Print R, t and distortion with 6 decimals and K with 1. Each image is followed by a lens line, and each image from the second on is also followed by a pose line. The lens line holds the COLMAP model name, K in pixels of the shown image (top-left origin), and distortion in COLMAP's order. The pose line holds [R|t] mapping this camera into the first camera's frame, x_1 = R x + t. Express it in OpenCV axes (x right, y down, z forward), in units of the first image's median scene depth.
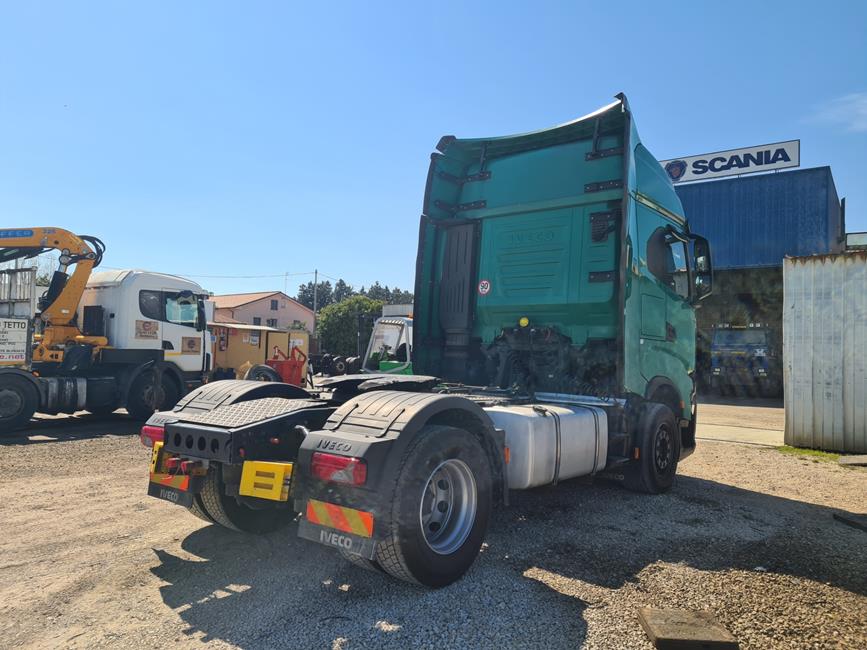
lens RADIAL K [[657.2, 0, 437.8], [0, 657.2, 331.2], [0, 0, 1]] dist [0.025597, -0.010164]
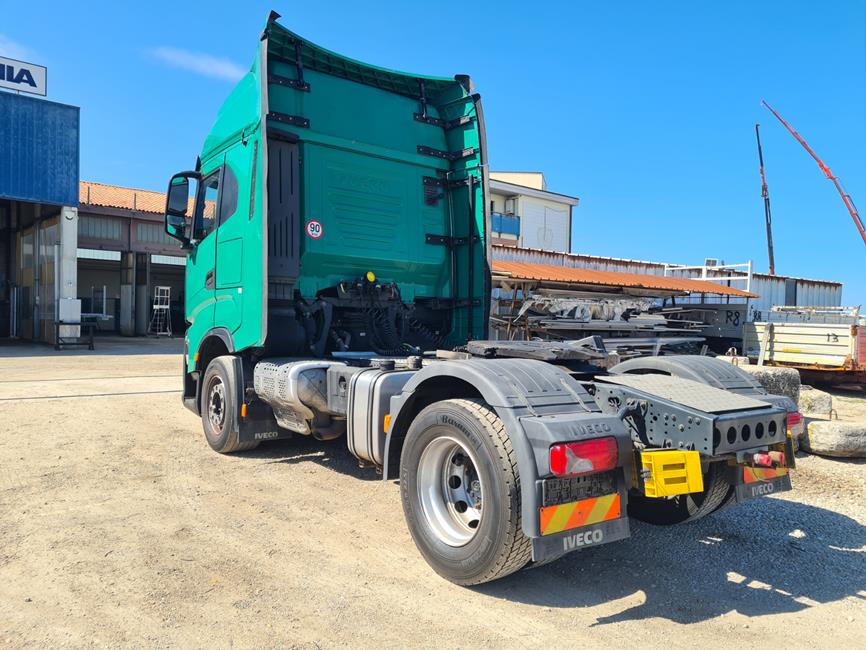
lens RADIAL K [[665.5, 0, 433.0], [0, 665.5, 325.0], [0, 0, 1]] dist [0.005975, 0.006746]
pose [[0.243374, -0.022722, 0.969666, -0.701994], [-0.058643, 0.997552, 0.038094, 0.011910], [-0.968158, -0.066135, 0.241446, 0.647805]]
